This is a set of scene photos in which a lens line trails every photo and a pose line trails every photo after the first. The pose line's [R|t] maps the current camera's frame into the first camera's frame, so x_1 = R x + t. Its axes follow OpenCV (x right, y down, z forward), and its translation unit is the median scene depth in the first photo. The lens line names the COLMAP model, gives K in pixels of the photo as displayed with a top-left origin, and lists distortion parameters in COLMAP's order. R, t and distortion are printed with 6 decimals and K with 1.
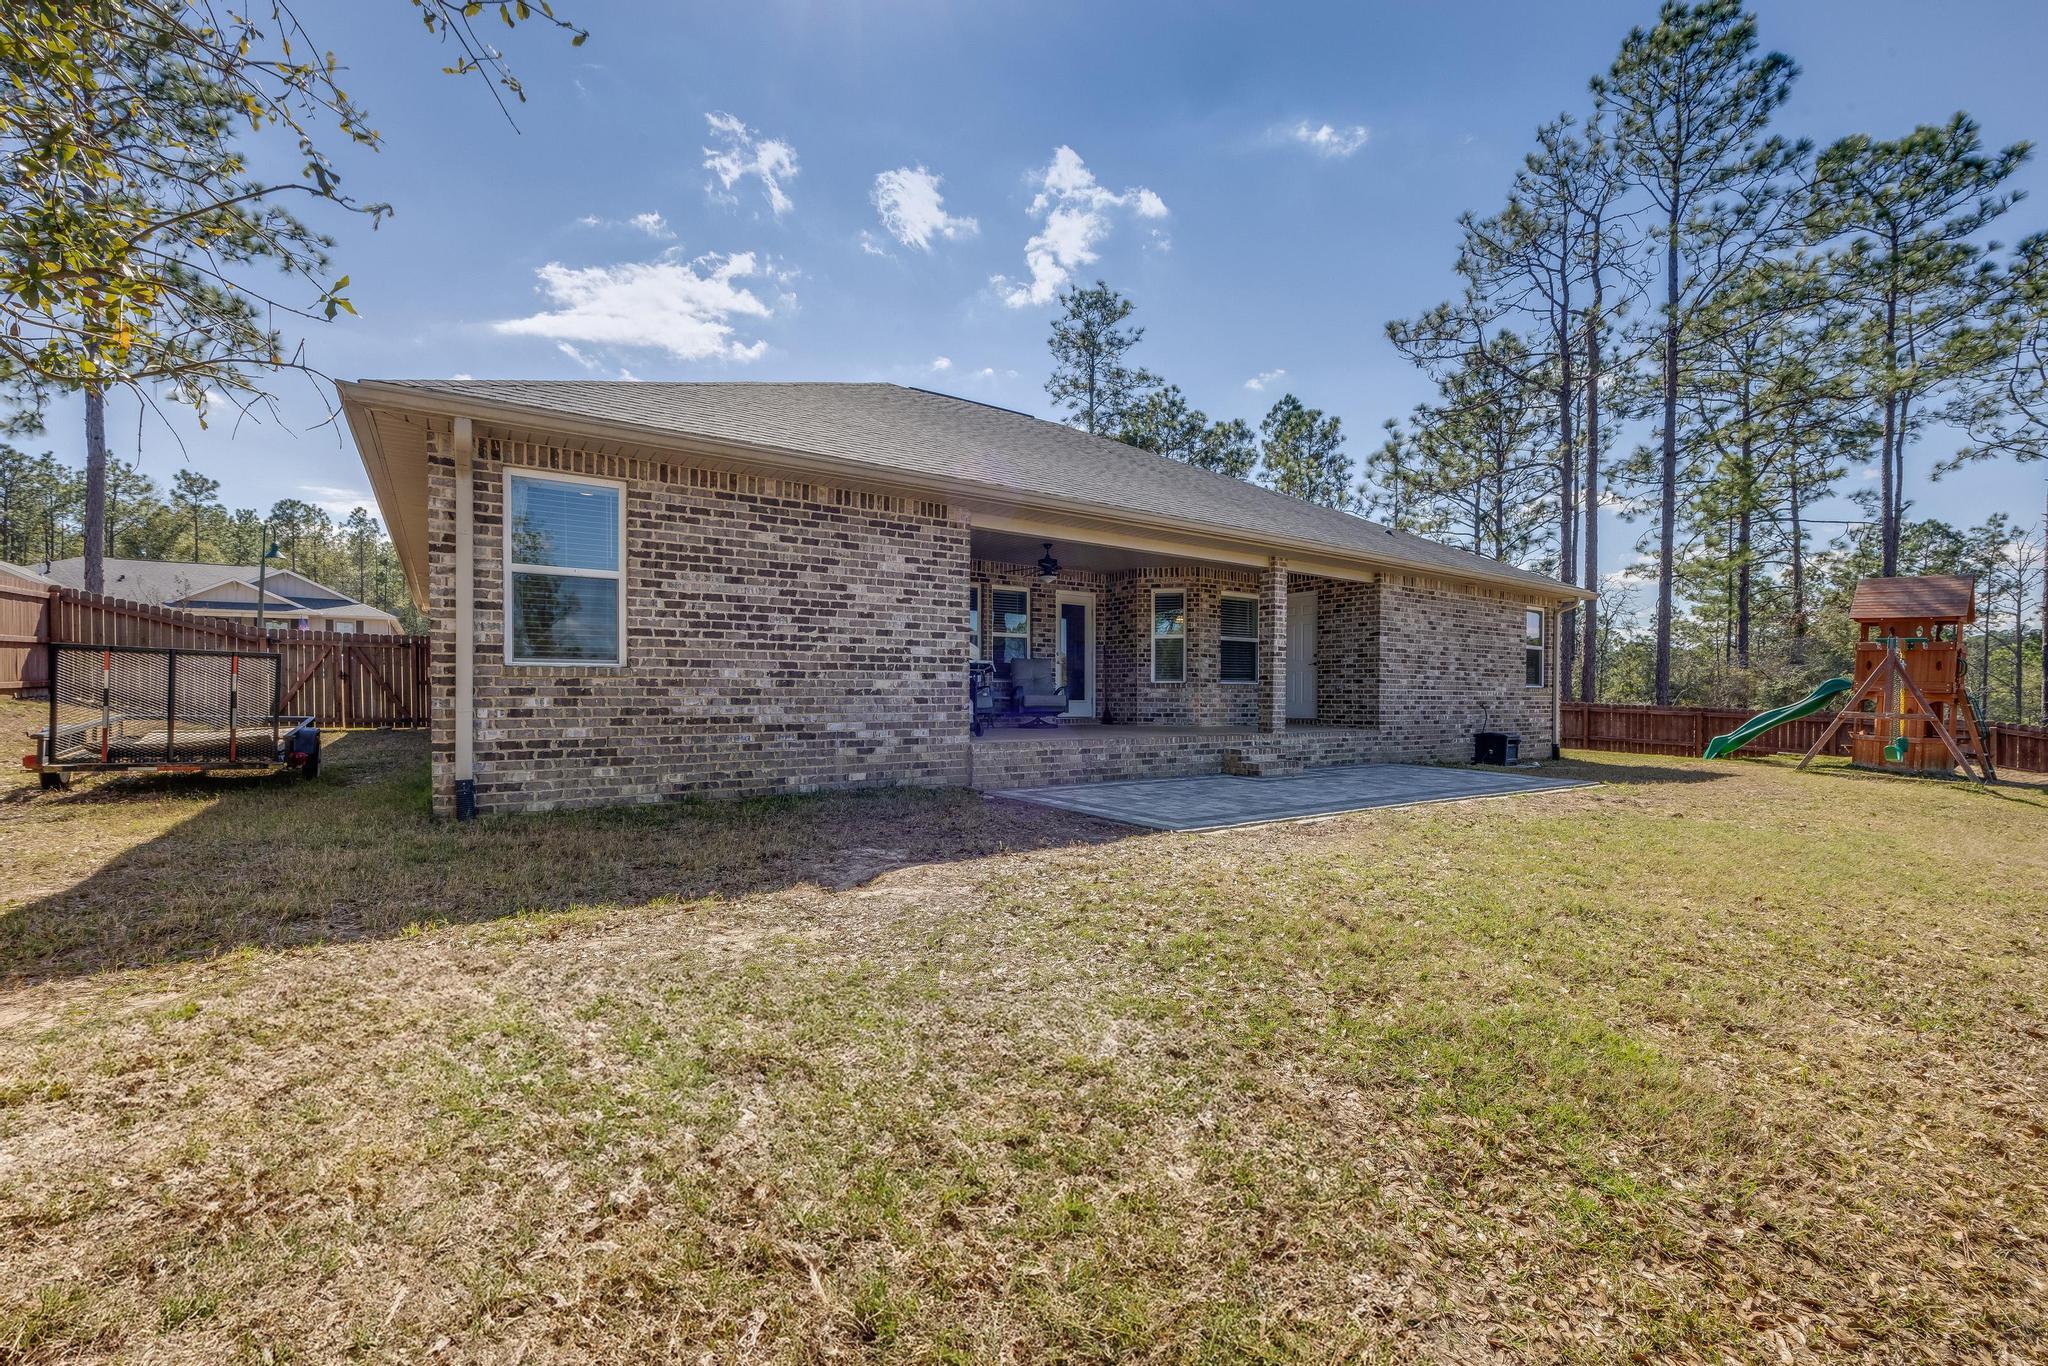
lens RADIAL K [[1036.9, 0, 1025.0], [0, 1036.9, 699.6], [0, 0, 1]] dist [-0.020061, 0.004091]
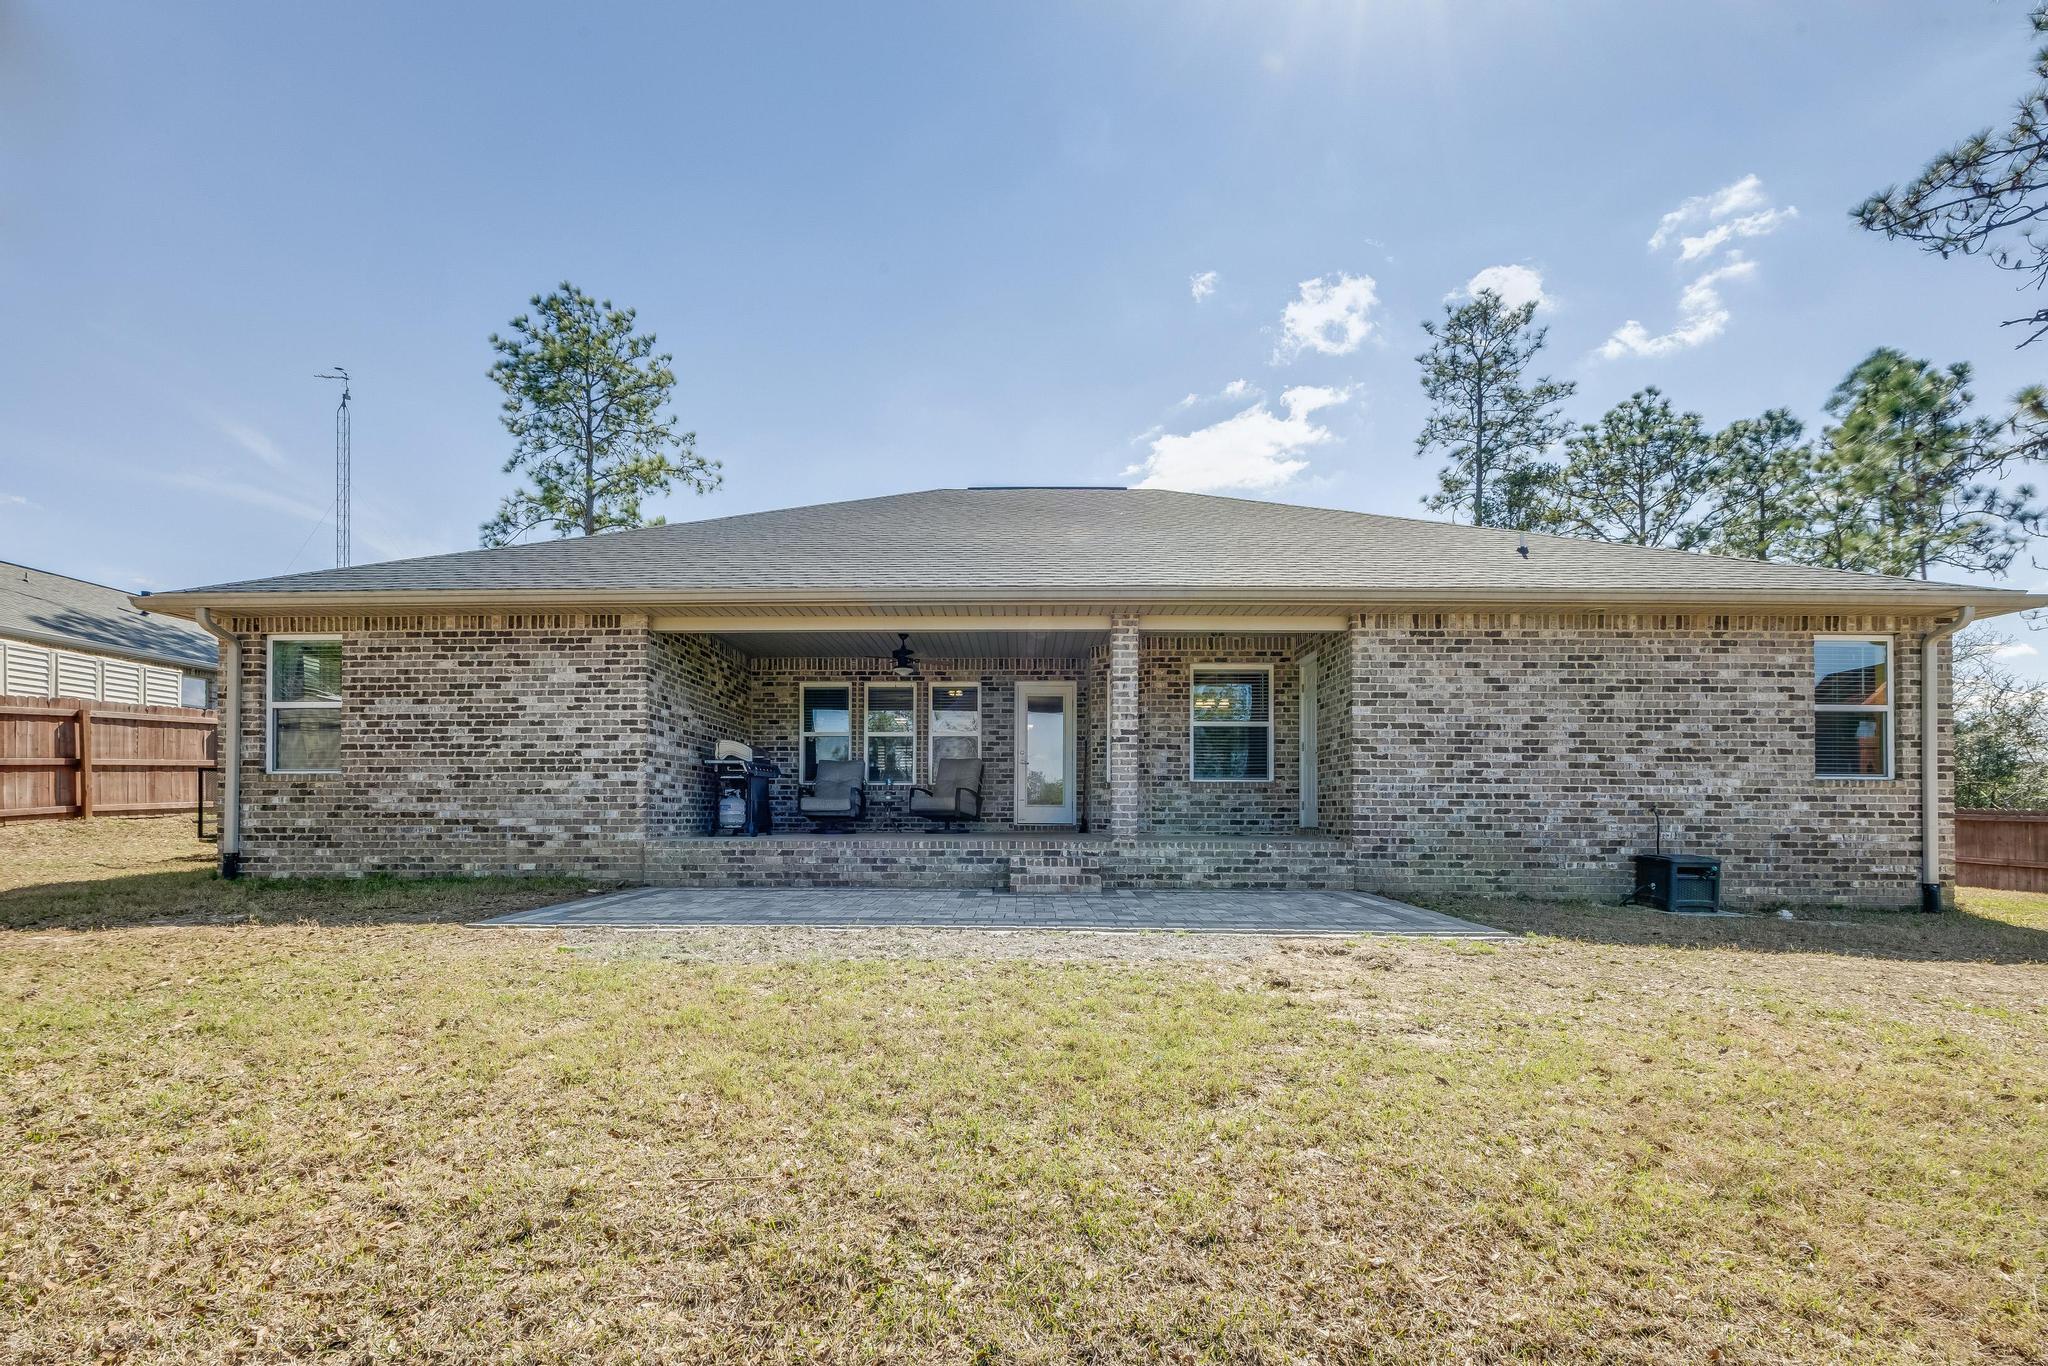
lens RADIAL K [[1036.9, 0, 984.3], [0, 1036.9, 801.5], [0, 0, 1]] dist [-0.020061, 0.004091]
pose [[0.741392, -0.012768, -0.670950, 0.989566], [-0.001951, 0.999774, -0.021182, 0.027234], [0.671069, 0.017013, 0.741200, 0.513905]]
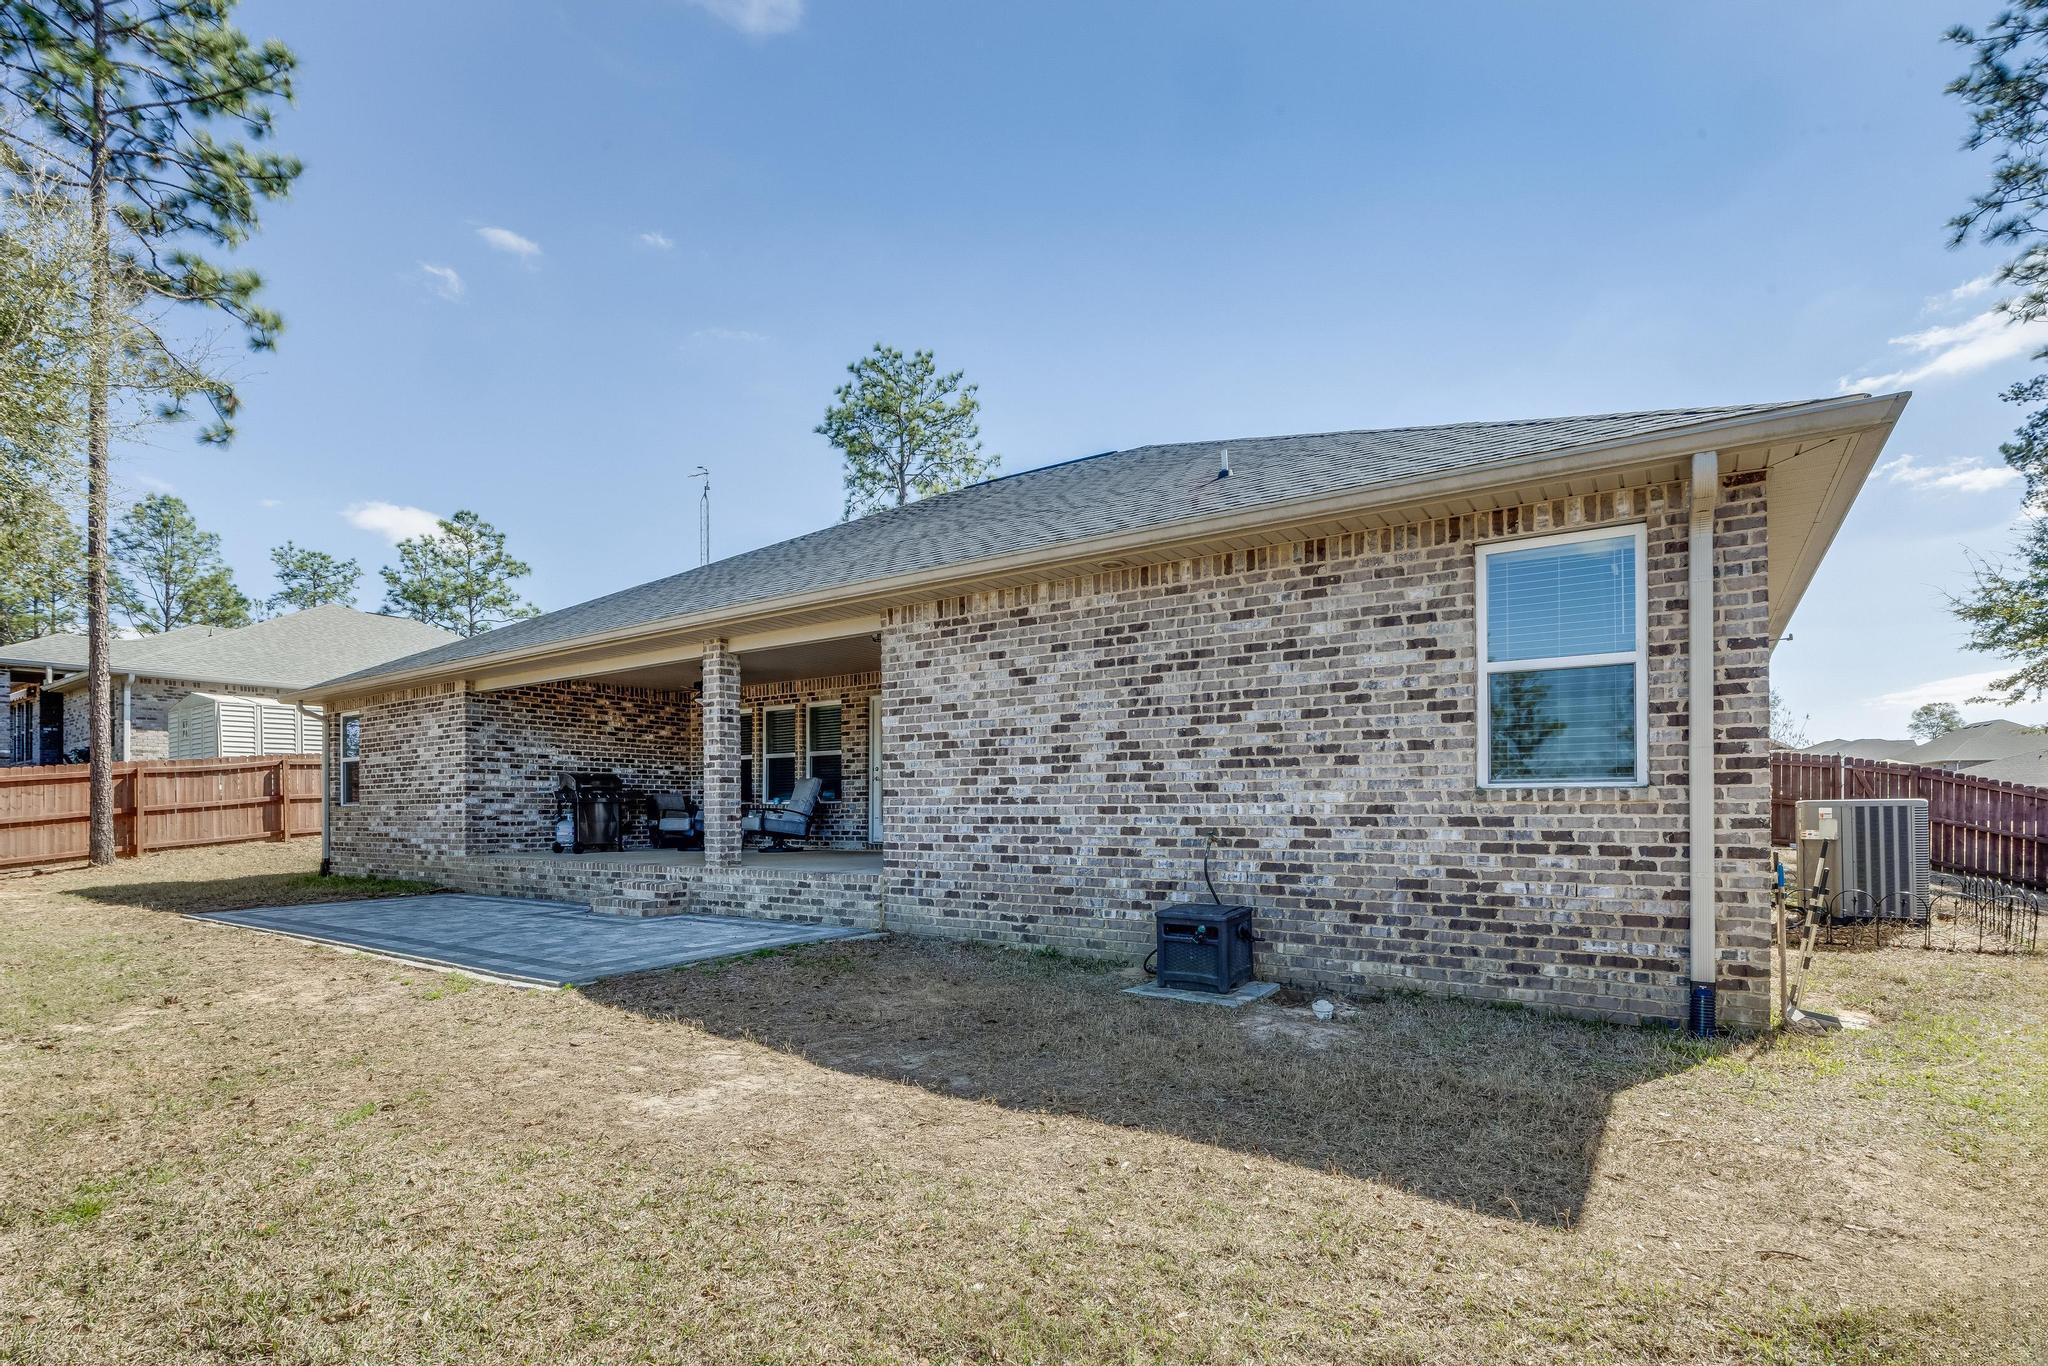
lens RADIAL K [[1036.9, 0, 919.1], [0, 1036.9, 800.6], [0, 0, 1]] dist [-0.020061, 0.004091]
pose [[0.193669, -0.013163, -0.980979, 1.485405], [0.010538, 0.999880, -0.011337, -0.010244], [0.981010, -0.008142, 0.193784, 1.441839]]
